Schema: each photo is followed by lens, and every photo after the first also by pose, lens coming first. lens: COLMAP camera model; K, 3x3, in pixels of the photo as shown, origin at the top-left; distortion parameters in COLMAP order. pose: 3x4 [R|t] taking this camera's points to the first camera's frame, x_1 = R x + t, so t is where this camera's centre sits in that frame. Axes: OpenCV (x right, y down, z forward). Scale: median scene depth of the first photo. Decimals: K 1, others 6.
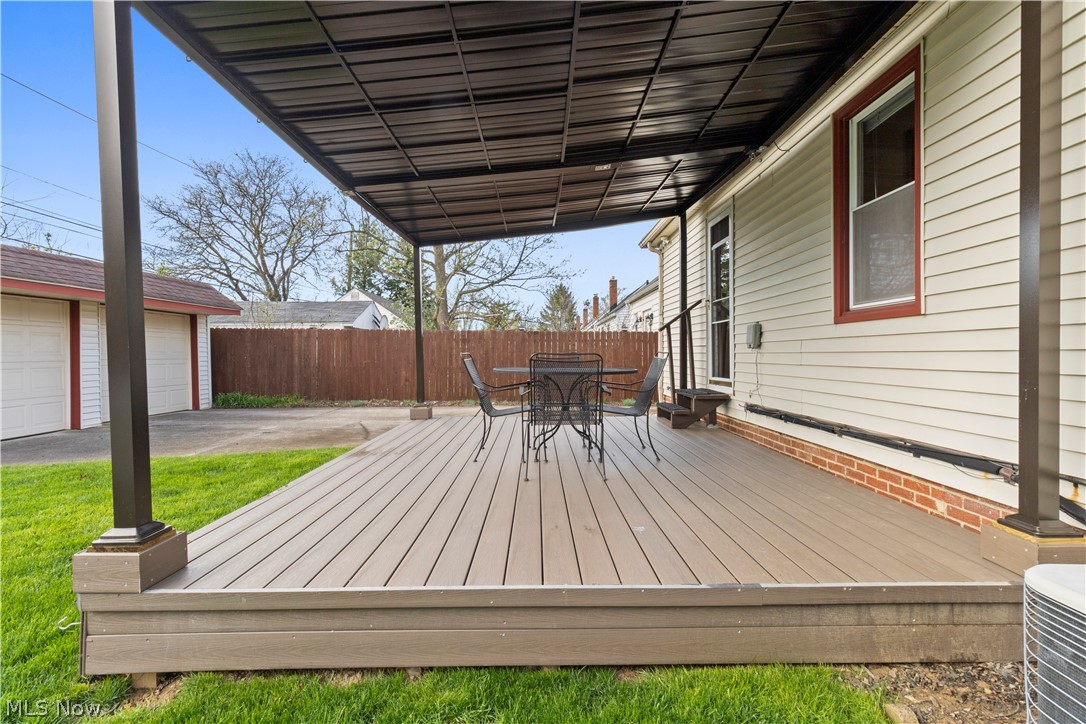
lens RADIAL K [[502.0, 0, 543.0], [0, 502.0, 362.0], [0, 0, 1]] dist [0.001972, 0.000689]
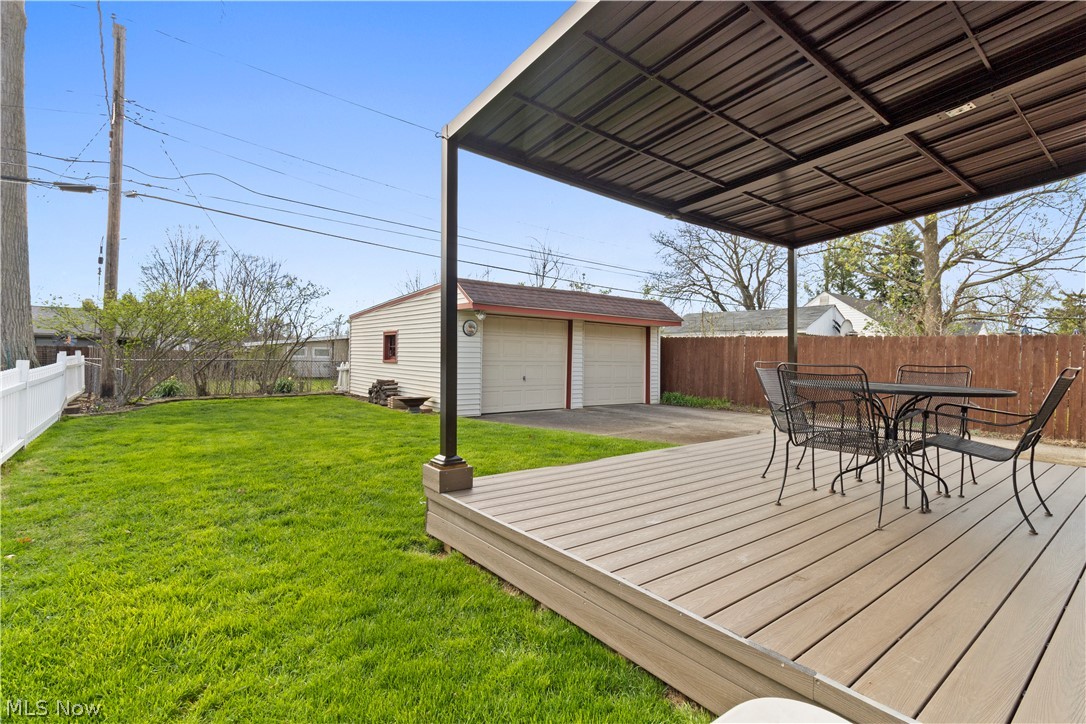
lens RADIAL K [[508.2, 0, 543.0], [0, 508.2, 362.0], [0, 0, 1]] dist [-0.000372, 0.000096]
pose [[0.610112, 0.024121, -0.791948, 0.126067], [-0.035884, 0.999352, 0.002794, -0.001421], [0.791502, 0.026714, 0.610583, 0.033137]]
